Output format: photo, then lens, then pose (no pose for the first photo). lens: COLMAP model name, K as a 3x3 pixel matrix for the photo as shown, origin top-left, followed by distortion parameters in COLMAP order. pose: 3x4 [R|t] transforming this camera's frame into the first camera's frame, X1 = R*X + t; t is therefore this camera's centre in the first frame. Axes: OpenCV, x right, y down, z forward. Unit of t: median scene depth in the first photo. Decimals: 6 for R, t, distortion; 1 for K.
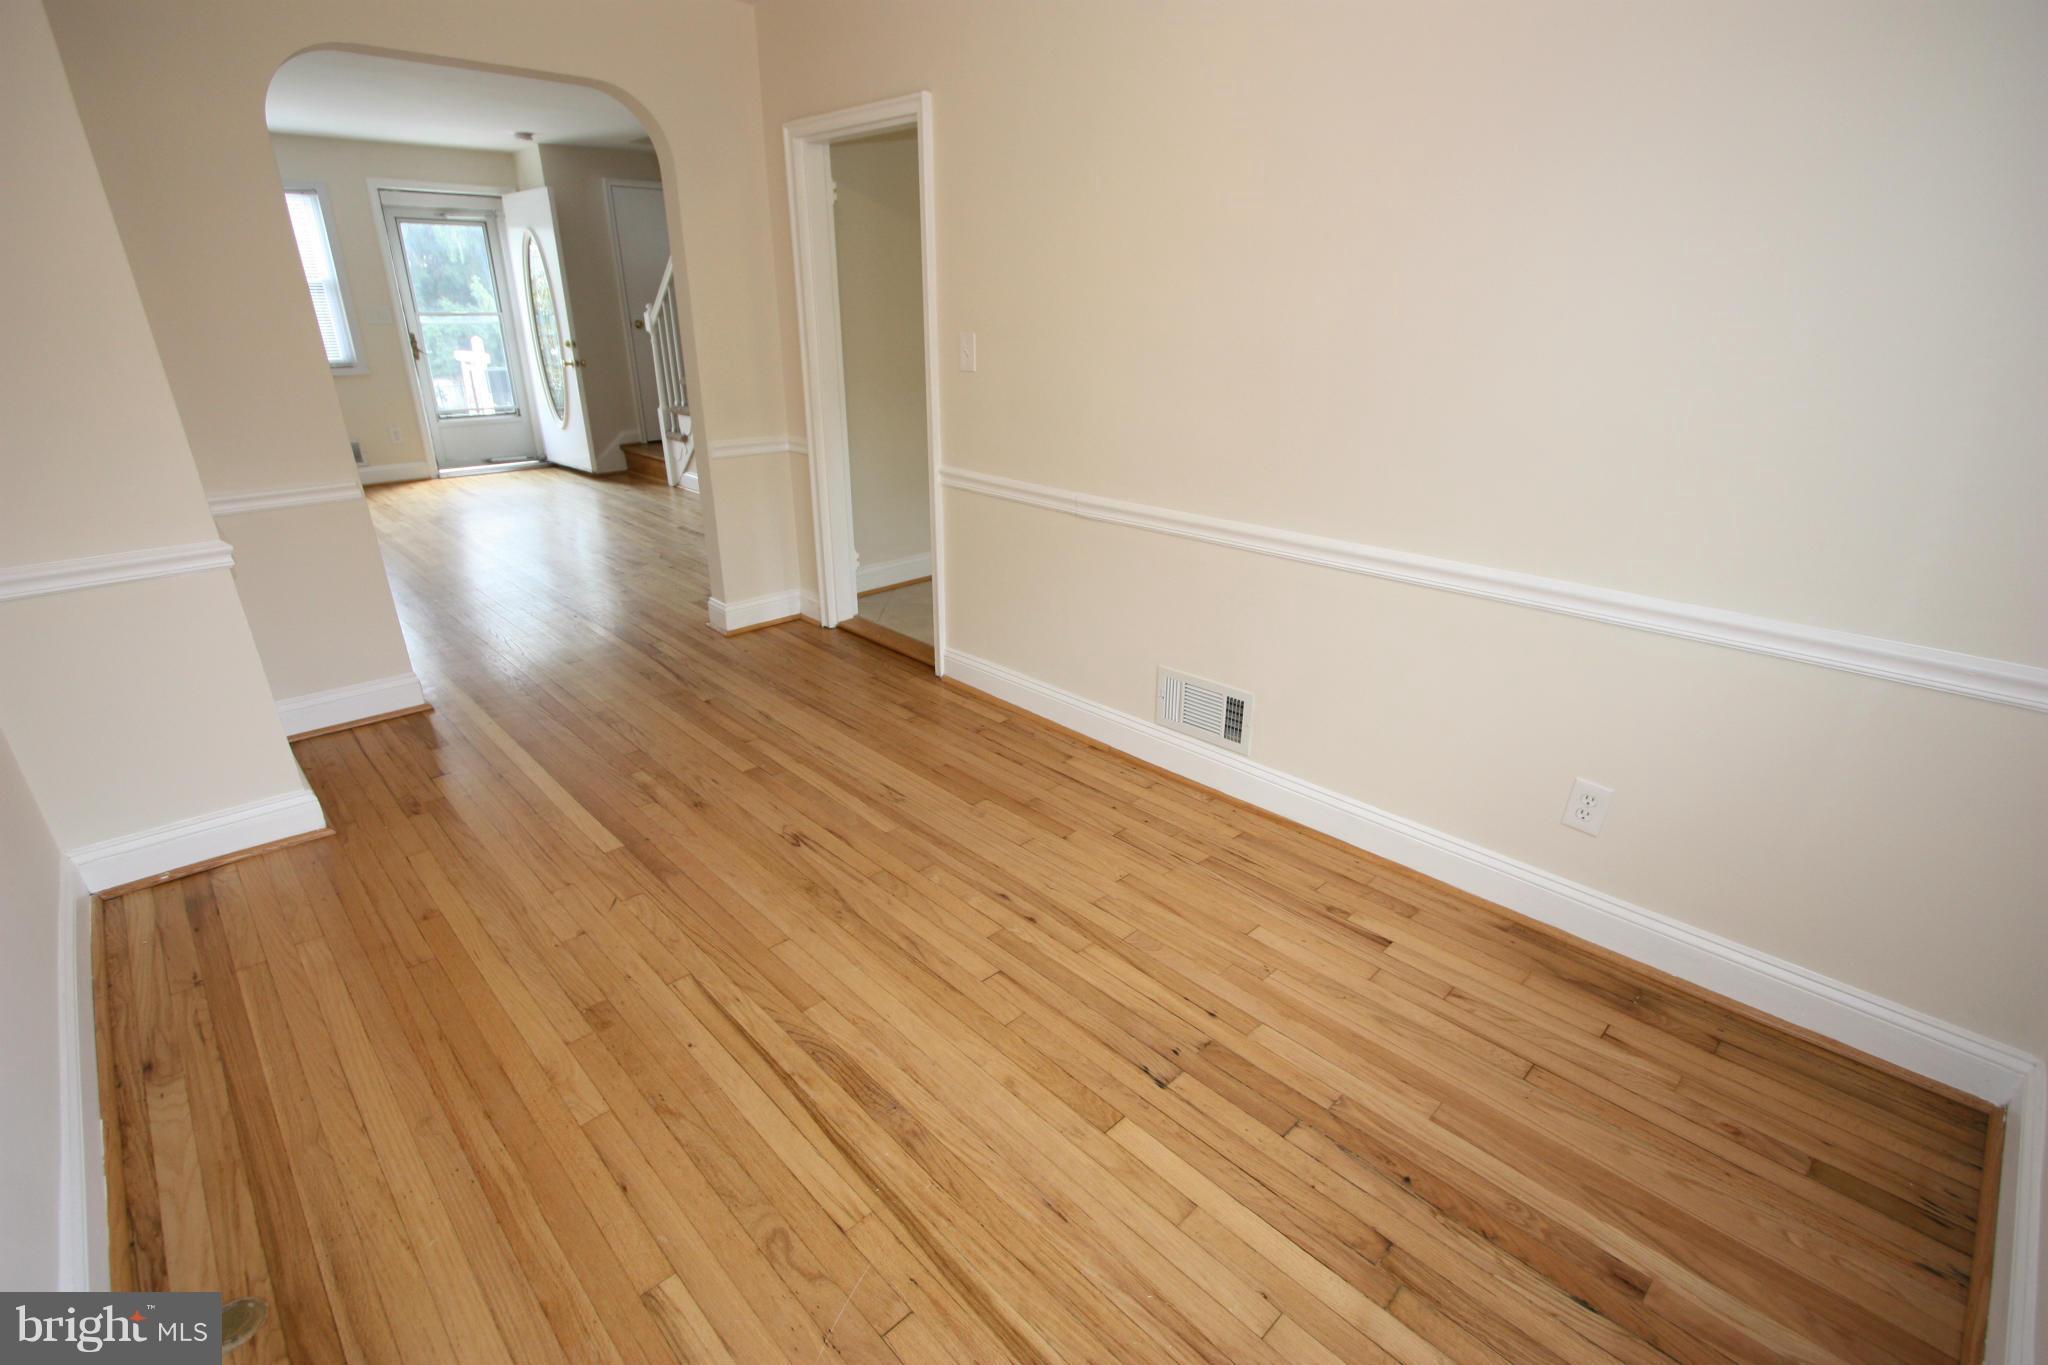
lens RADIAL K [[939.9, 0, 1025.6], [0, 939.9, 691.5], [0, 0, 1]] dist [-0.015538, 0.000849]
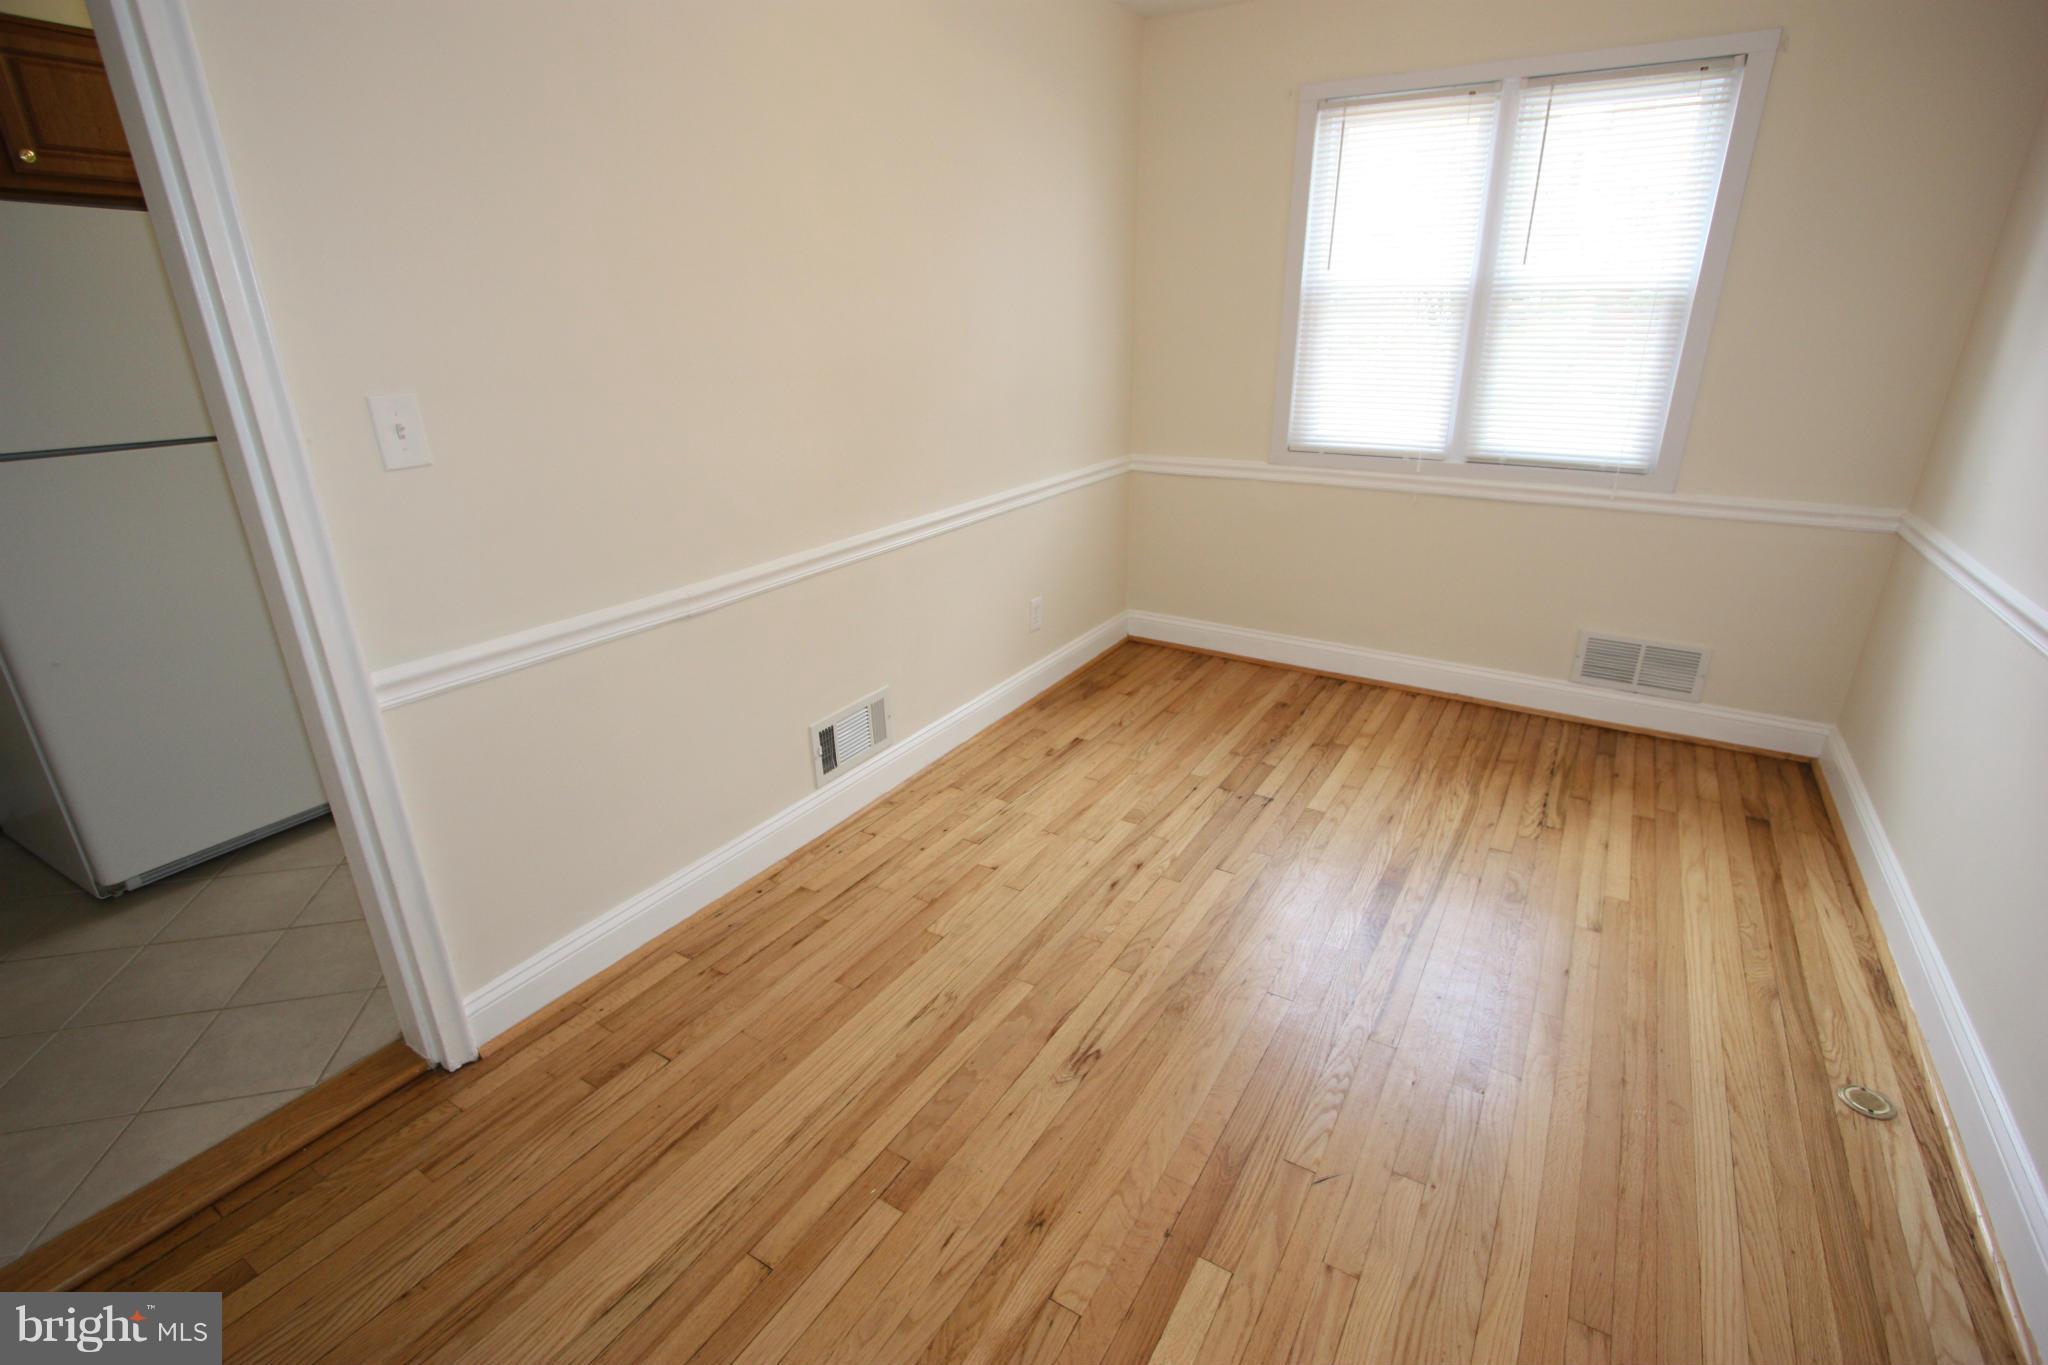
lens RADIAL K [[939.9, 0, 1026.8], [0, 939.9, 685.3], [0, 0, 1]] dist [-0.015538, 0.000849]
pose [[-0.242674, -0.358117, 0.901588, -0.798157], [0.379884, 0.820069, 0.427988, -0.414952], [-0.892635, 0.446361, -0.062967, 0.973969]]
